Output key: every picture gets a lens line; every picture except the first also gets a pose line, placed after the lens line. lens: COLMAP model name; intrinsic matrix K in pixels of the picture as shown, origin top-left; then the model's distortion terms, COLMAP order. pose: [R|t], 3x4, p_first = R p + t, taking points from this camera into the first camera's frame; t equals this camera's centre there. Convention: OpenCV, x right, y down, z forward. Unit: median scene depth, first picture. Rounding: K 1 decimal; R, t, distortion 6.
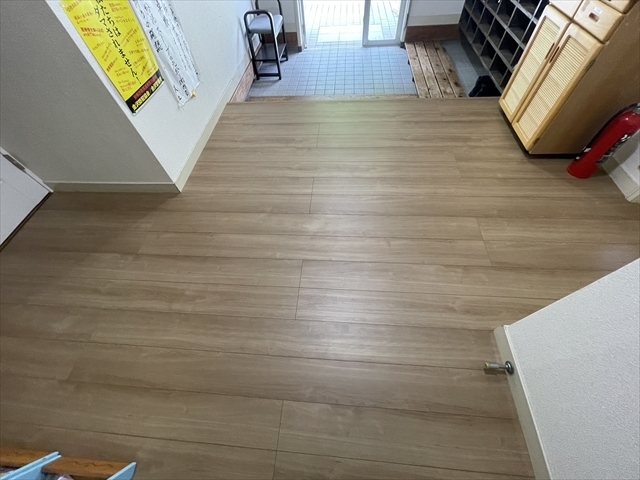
lens RADIAL K [[257.7, 0, 319.5], [0, 257.7, 240.8], [0, 0, 1]] dist [0.001071, -0.001529]
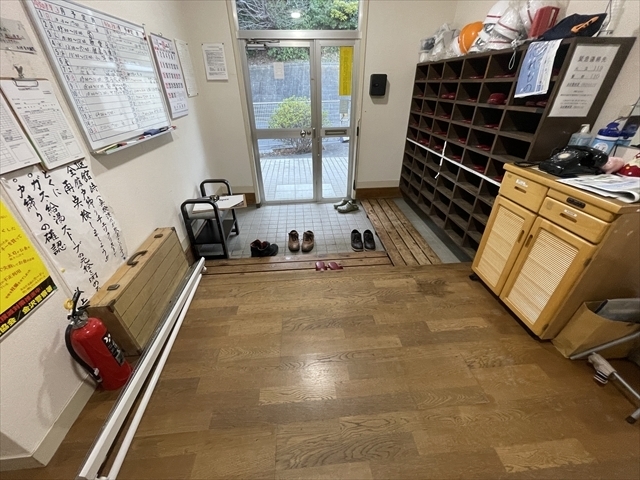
lens RADIAL K [[257.7, 0, 320.6], [0, 257.7, 239.6], [0, 0, 1]] dist [0.001071, -0.001529]
pose [[0.985913, -0.035596, 0.163430, -0.009548], [0.100645, 0.906661, -0.409677, -0.375690], [-0.133592, 0.420354, 0.897472, 0.219568]]
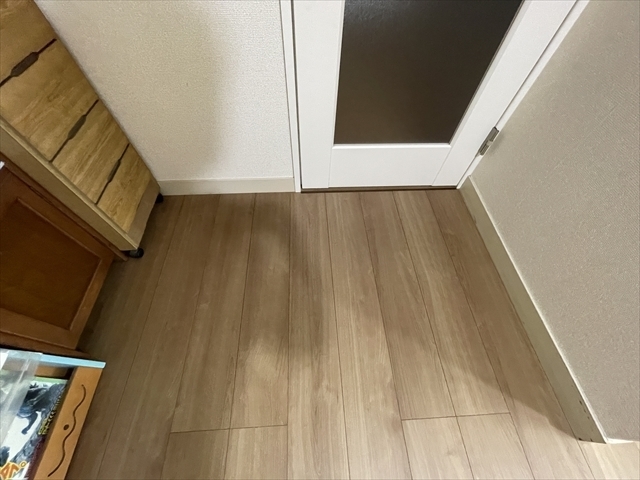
lens RADIAL K [[257.7, 0, 315.9], [0, 257.7, 241.5], [0, 0, 1]] dist [0.001071, -0.001529]
pose [[0.122164, 0.869802, -0.478038, -0.739156], [-0.841018, 0.346478, 0.415502, -0.127324], [0.527034, 0.351279, 0.773846, 0.378264]]
